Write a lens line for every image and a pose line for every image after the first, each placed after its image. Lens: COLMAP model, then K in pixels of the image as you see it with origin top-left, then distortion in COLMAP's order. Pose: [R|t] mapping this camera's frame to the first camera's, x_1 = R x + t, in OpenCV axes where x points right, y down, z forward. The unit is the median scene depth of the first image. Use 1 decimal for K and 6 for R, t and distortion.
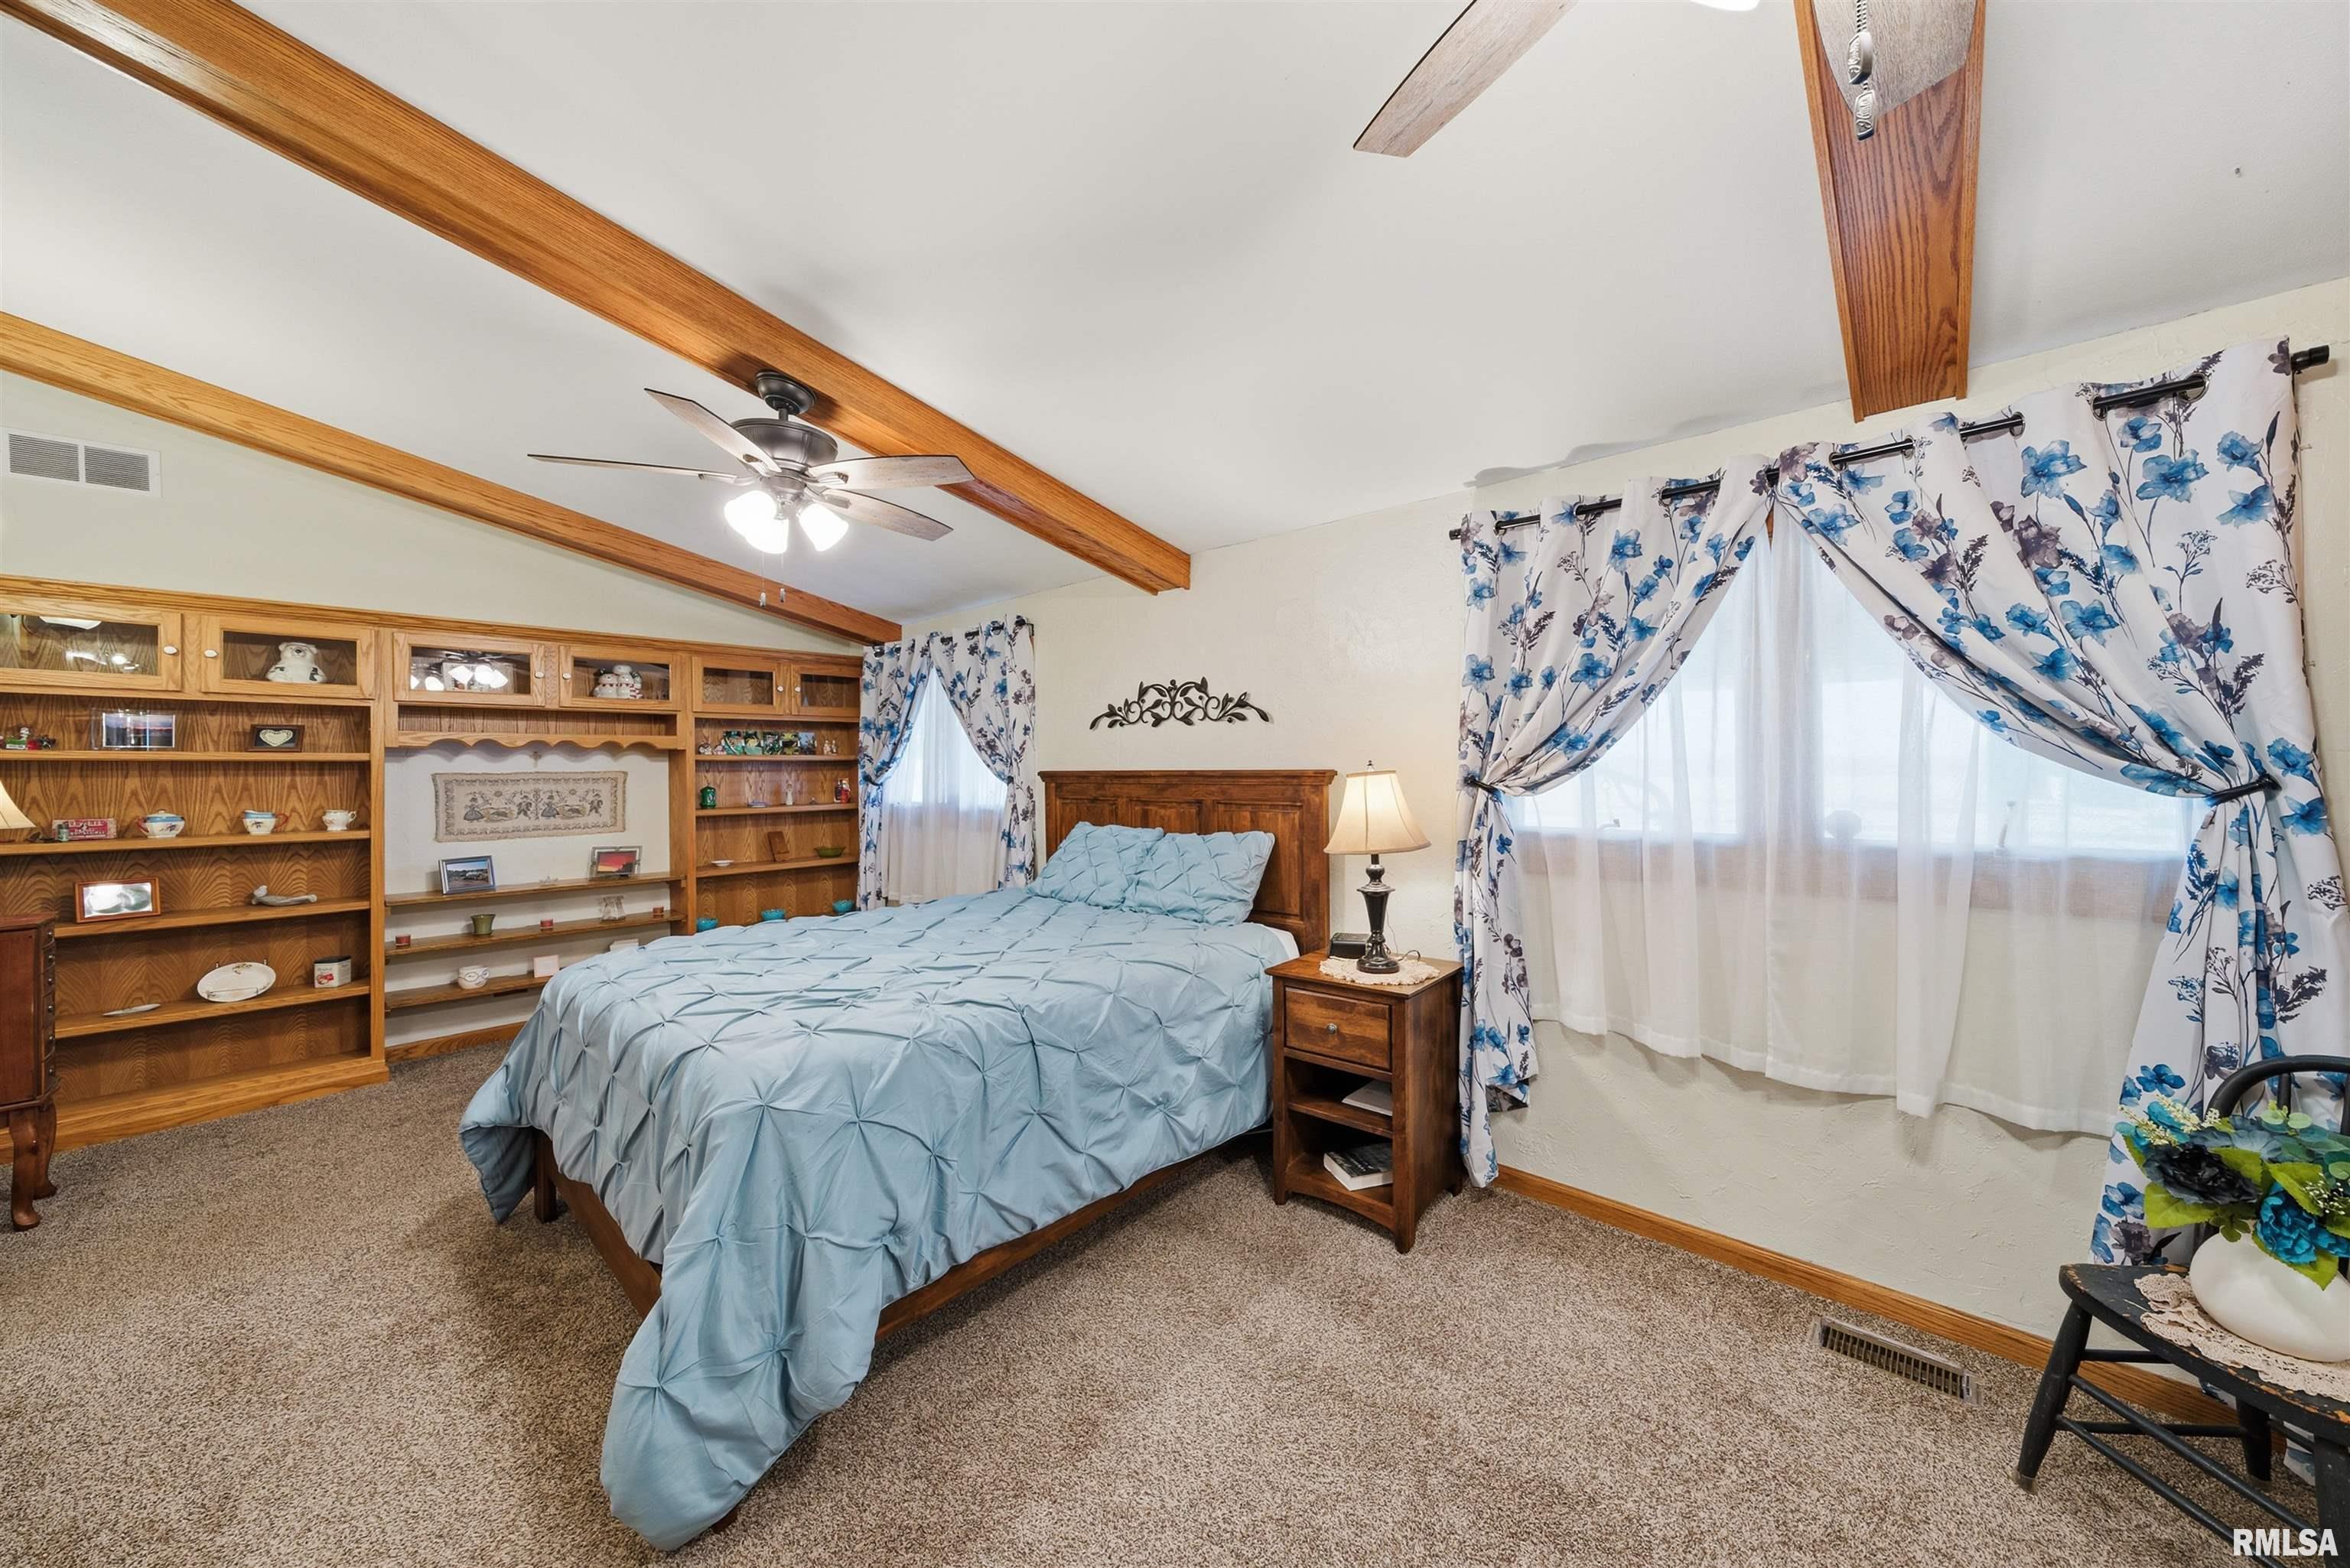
lens RADIAL K [[798.9, 0, 1164.8], [0, 798.9, 787.0], [0, 0, 1]] dist [-0.014641, 0.003873]
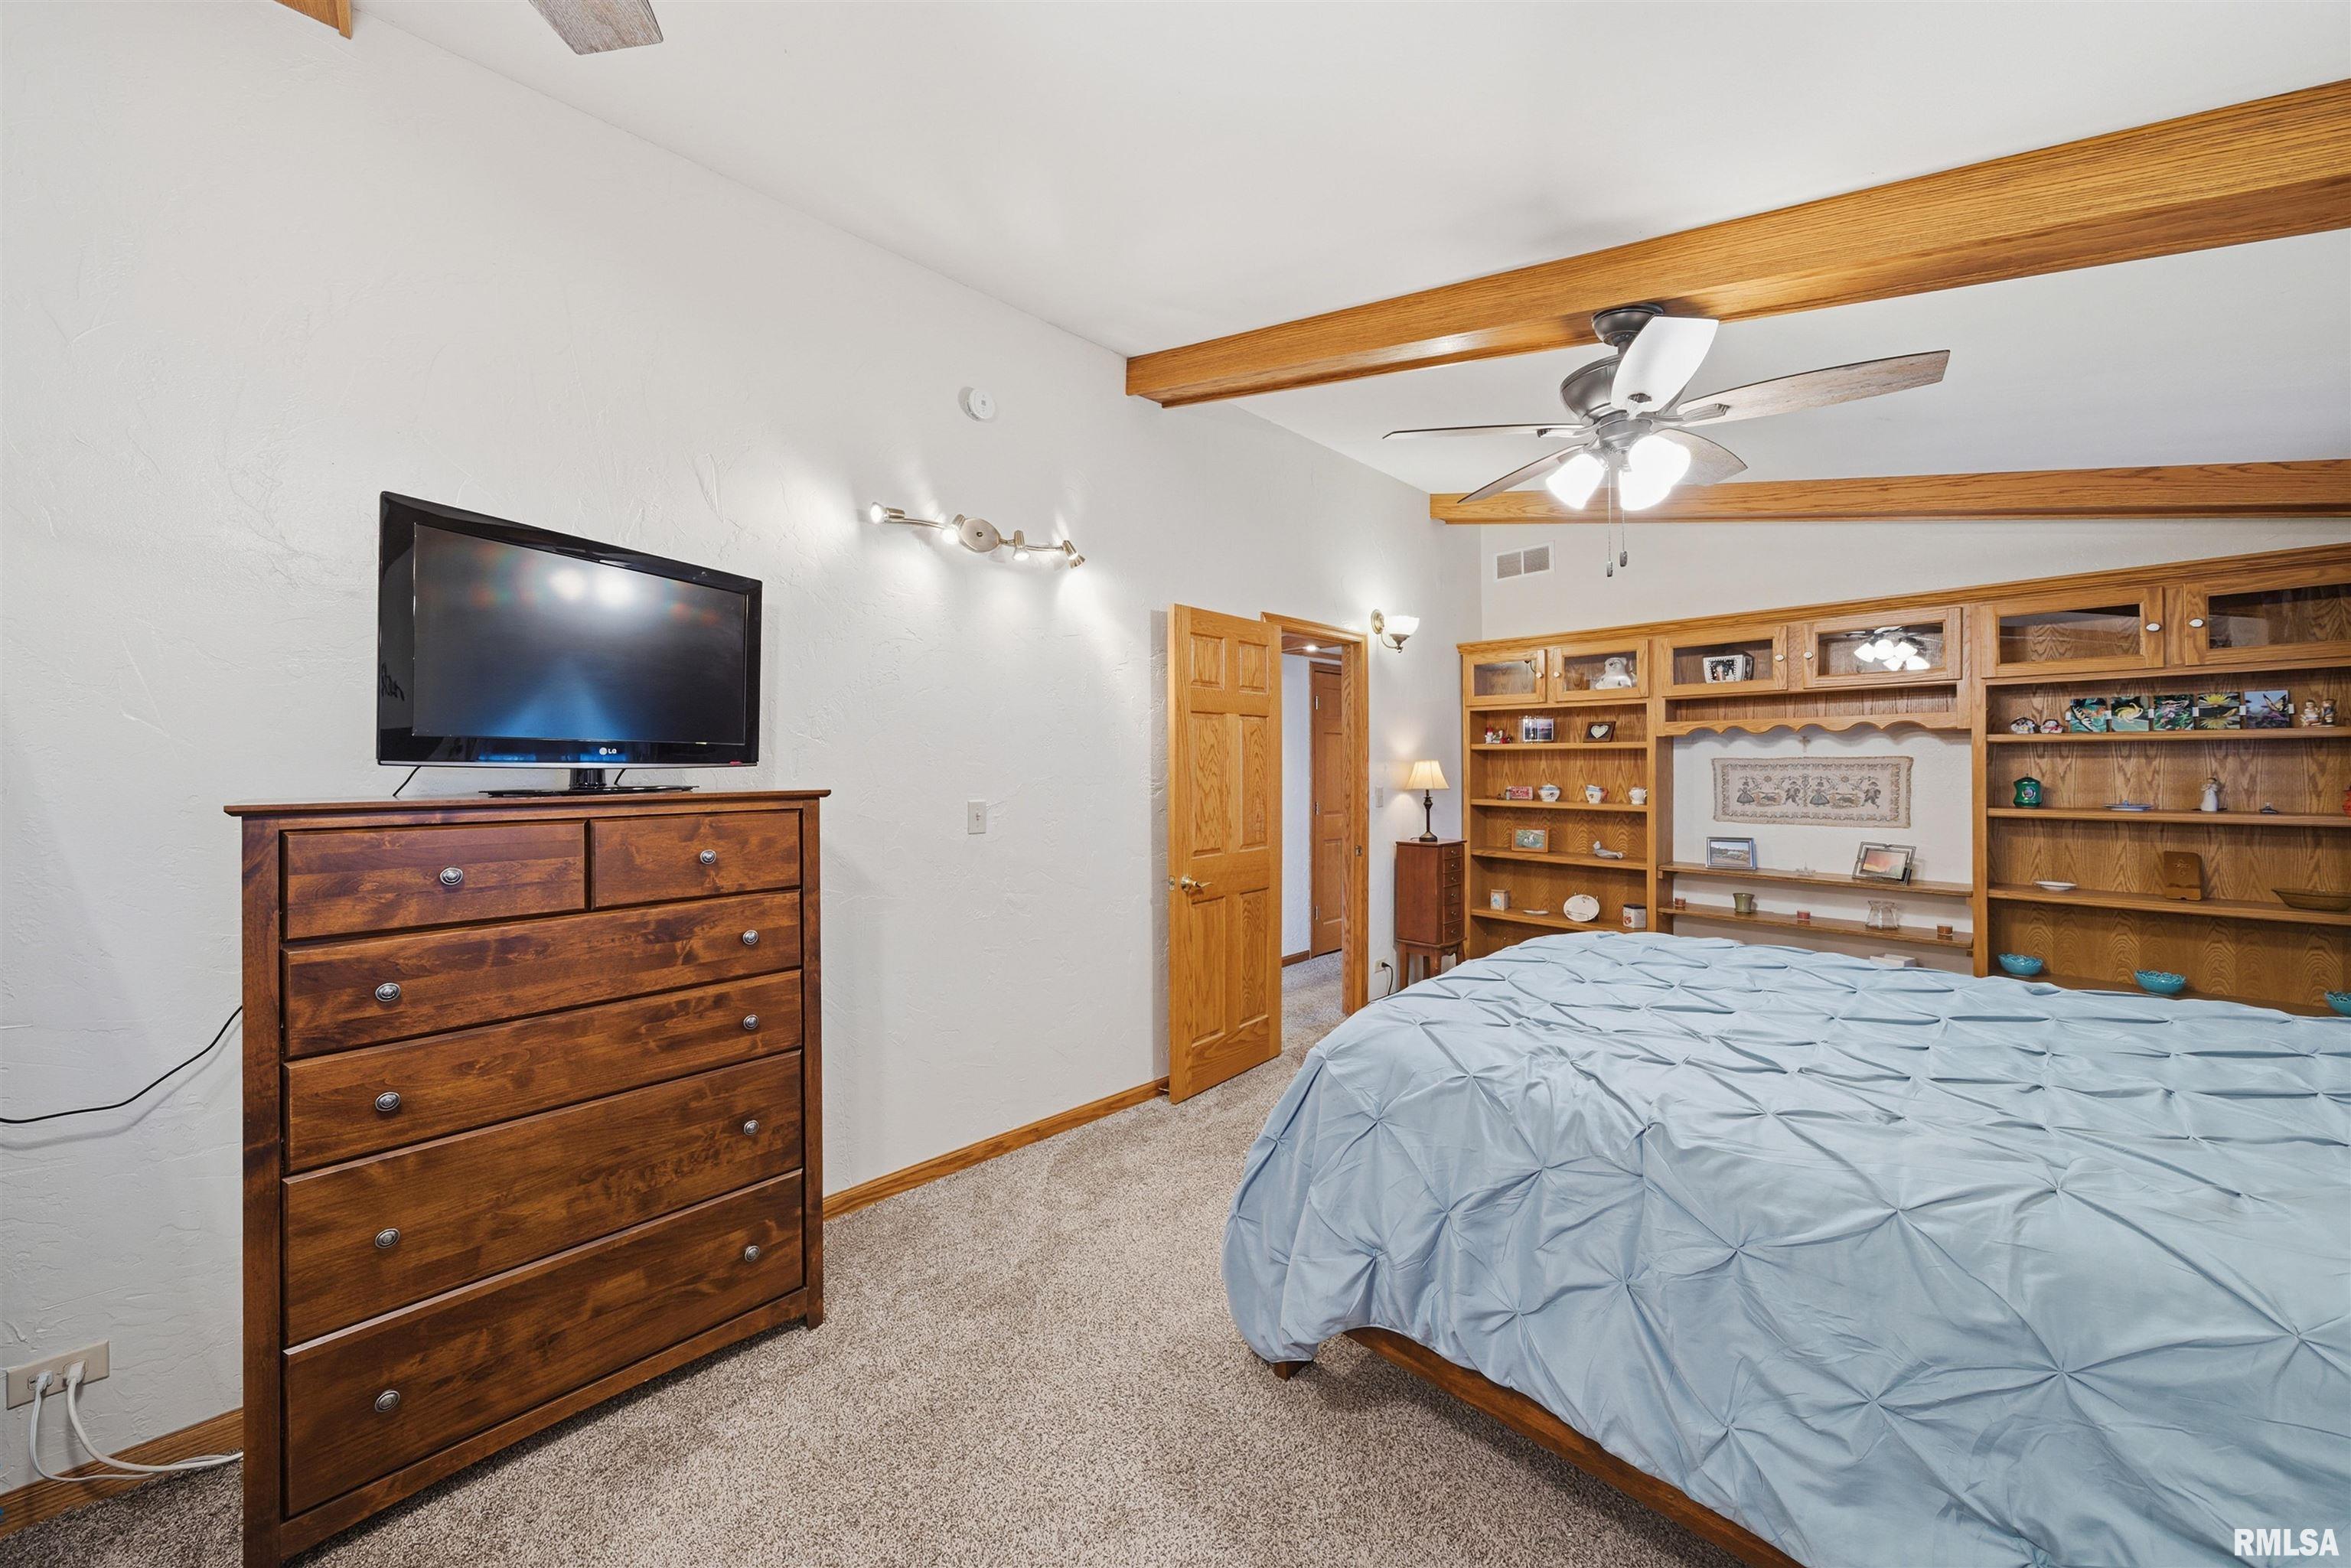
lens RADIAL K [[799.3, 0, 1165.3], [0, 799.3, 787.0], [0, 0, 1]] dist [-0.014641, 0.003873]
pose [[-0.040640, 0.040820, -0.998340, 0.177597], [-0.016566, 0.999000, 0.041521, -0.008721], [0.999037, 0.018226, -0.039923, 0.229457]]
